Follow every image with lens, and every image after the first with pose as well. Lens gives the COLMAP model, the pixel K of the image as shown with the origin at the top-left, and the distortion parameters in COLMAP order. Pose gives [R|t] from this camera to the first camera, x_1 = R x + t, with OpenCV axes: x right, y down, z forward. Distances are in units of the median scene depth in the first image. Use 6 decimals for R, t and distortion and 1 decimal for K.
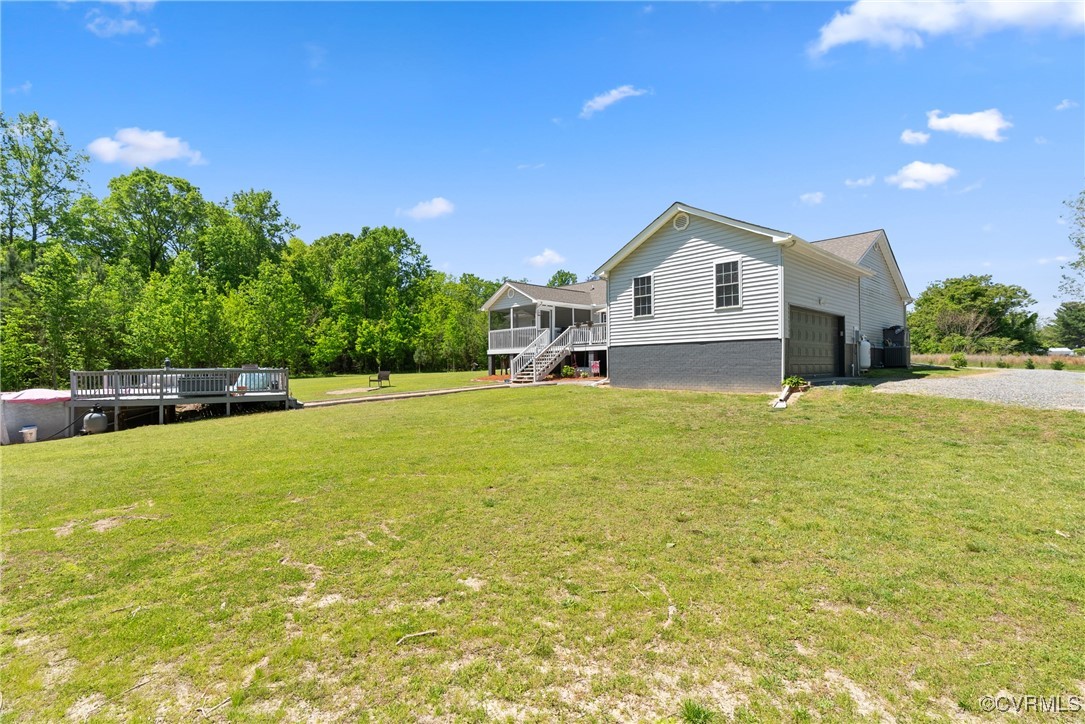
lens RADIAL K [[488.0, 0, 540.8], [0, 488.0, 358.4], [0, 0, 1]] dist [-0.000724, 0.000232]
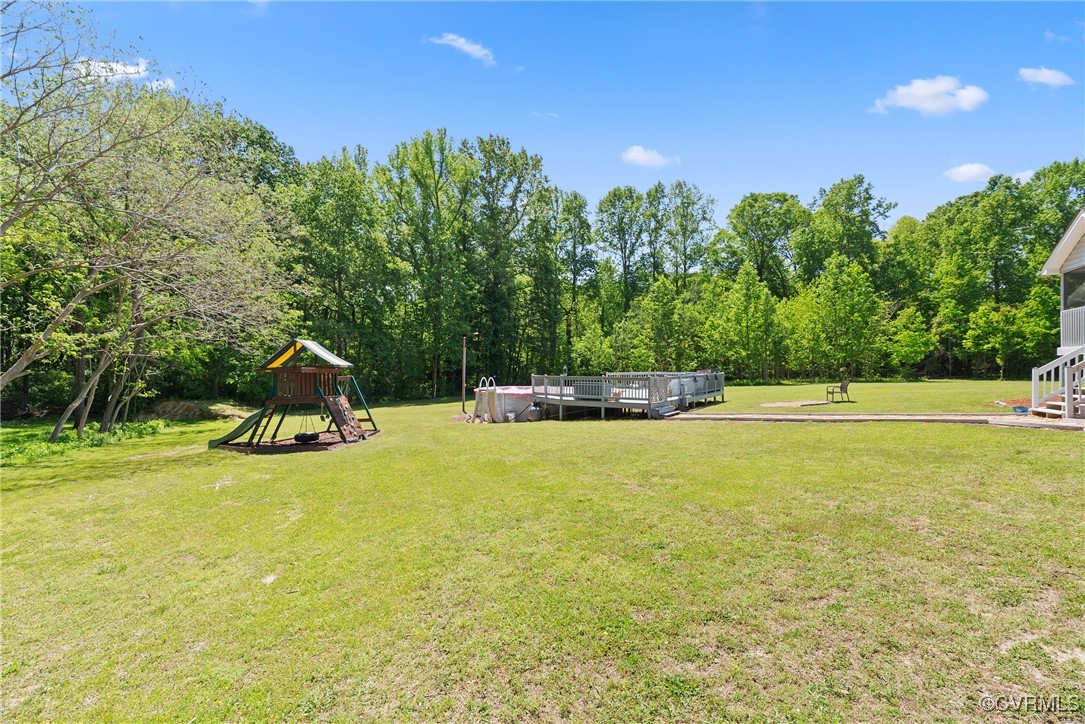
lens RADIAL K [[488.0, 0, 540.8], [0, 488.0, 358.4], [0, 0, 1]] dist [-0.000724, 0.000232]
pose [[0.354425, -0.003802, -0.935077, 0.091229], [0.009250, 0.999957, -0.000560, -0.005234], [0.935039, -0.008451, 0.354445, 0.129488]]
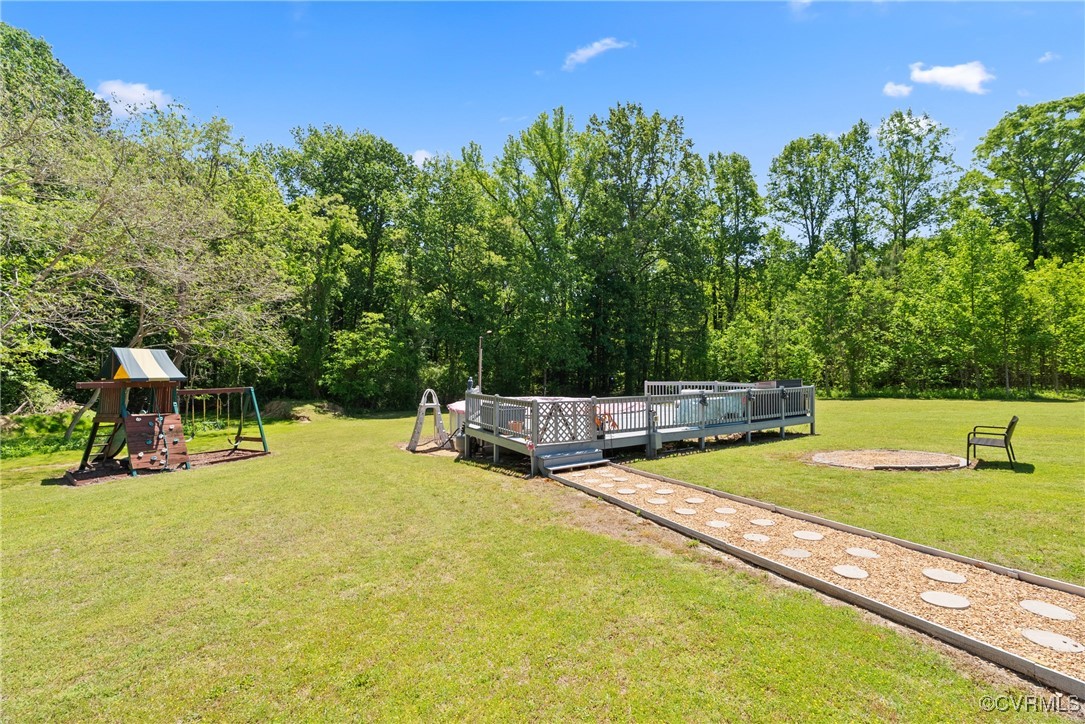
lens RADIAL K [[485.7, 0, 539.1], [0, 485.7, 363.8], [0, 0, 1]] dist [0.000602, 0.000547]
pose [[-0.069532, 0.013193, -0.997492, 0.010003], [0.017077, 0.999782, 0.012032, -0.008474], [0.997434, -0.016198, -0.069742, 0.307713]]
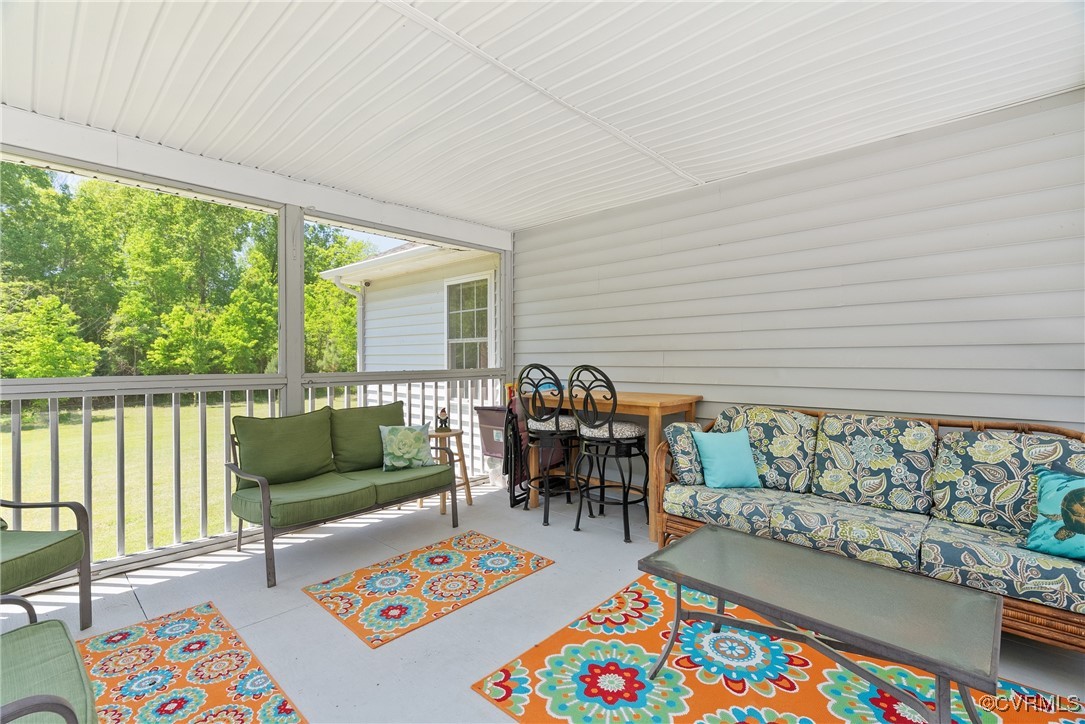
lens RADIAL K [[488.0, 0, 540.8], [0, 488.0, 358.4], [0, 0, 1]] dist [-0.000724, 0.000232]
pose [[0.996843, 0.004106, 0.079290, 0.001083], [-0.005320, 0.999872, 0.015109, -0.030209], [-0.079218, -0.015483, 0.996737, 0.443861]]
